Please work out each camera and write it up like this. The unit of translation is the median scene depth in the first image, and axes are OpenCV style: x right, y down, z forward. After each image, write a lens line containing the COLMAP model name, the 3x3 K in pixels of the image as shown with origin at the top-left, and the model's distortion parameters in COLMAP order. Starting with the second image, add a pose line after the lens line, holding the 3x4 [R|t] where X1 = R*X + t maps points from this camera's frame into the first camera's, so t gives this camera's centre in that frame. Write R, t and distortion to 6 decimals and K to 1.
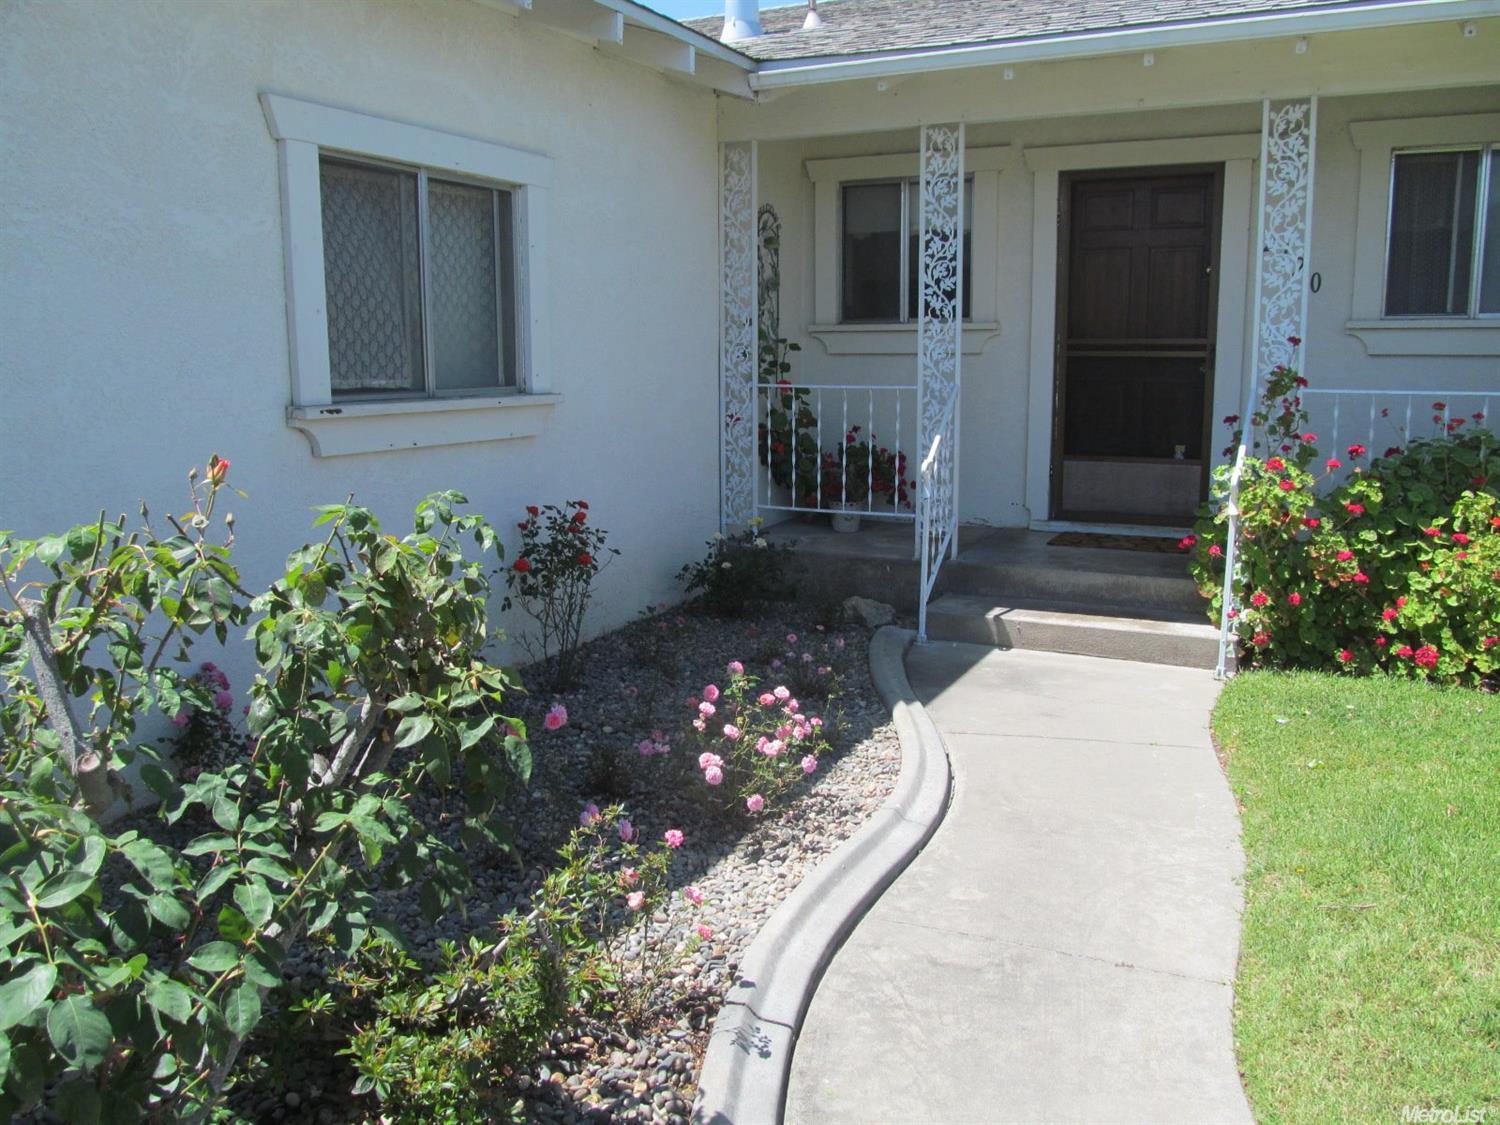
lens RADIAL K [[1246.4, 0, 746.9], [0, 1246.4, 552.5], [0, 0, 1]] dist [-0.059582, 0.027759]
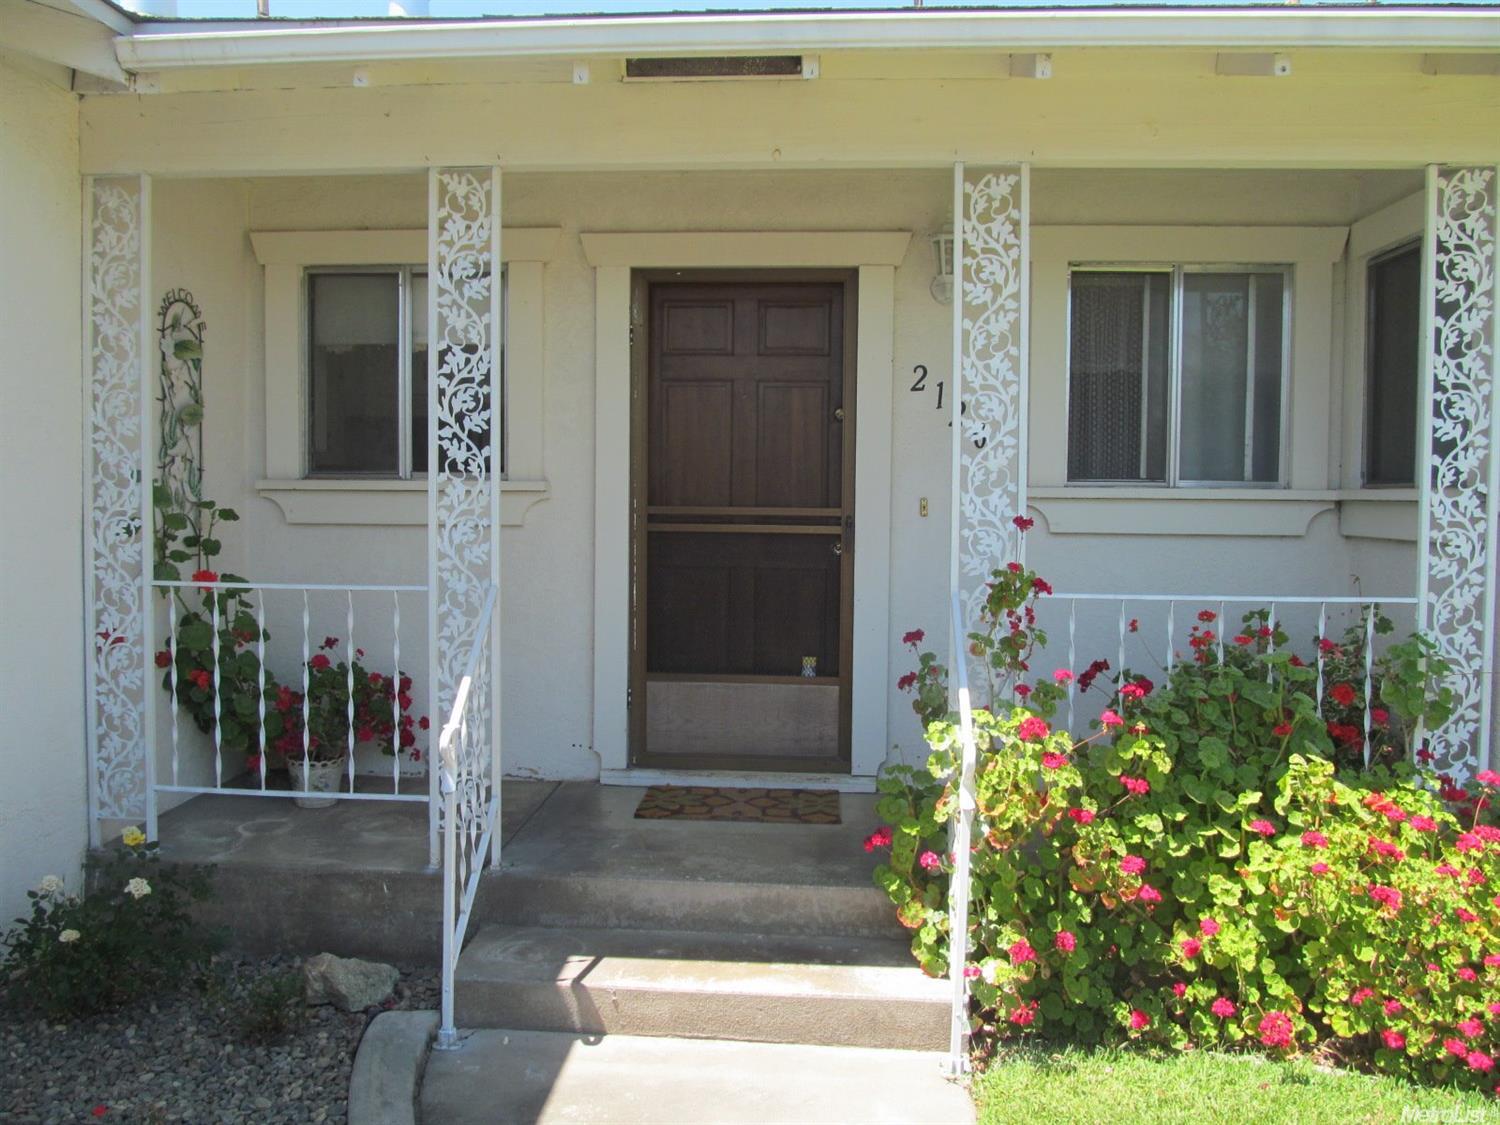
lens RADIAL K [[1246.4, 0, 746.9], [0, 1246.4, 552.5], [0, 0, 1]] dist [-0.059582, 0.027759]
pose [[0.925003, -0.003558, 0.379943, 0.051759], [0.046475, 0.993507, -0.103842, -0.081982], [-0.377107, 0.113712, 0.919163, 0.391097]]
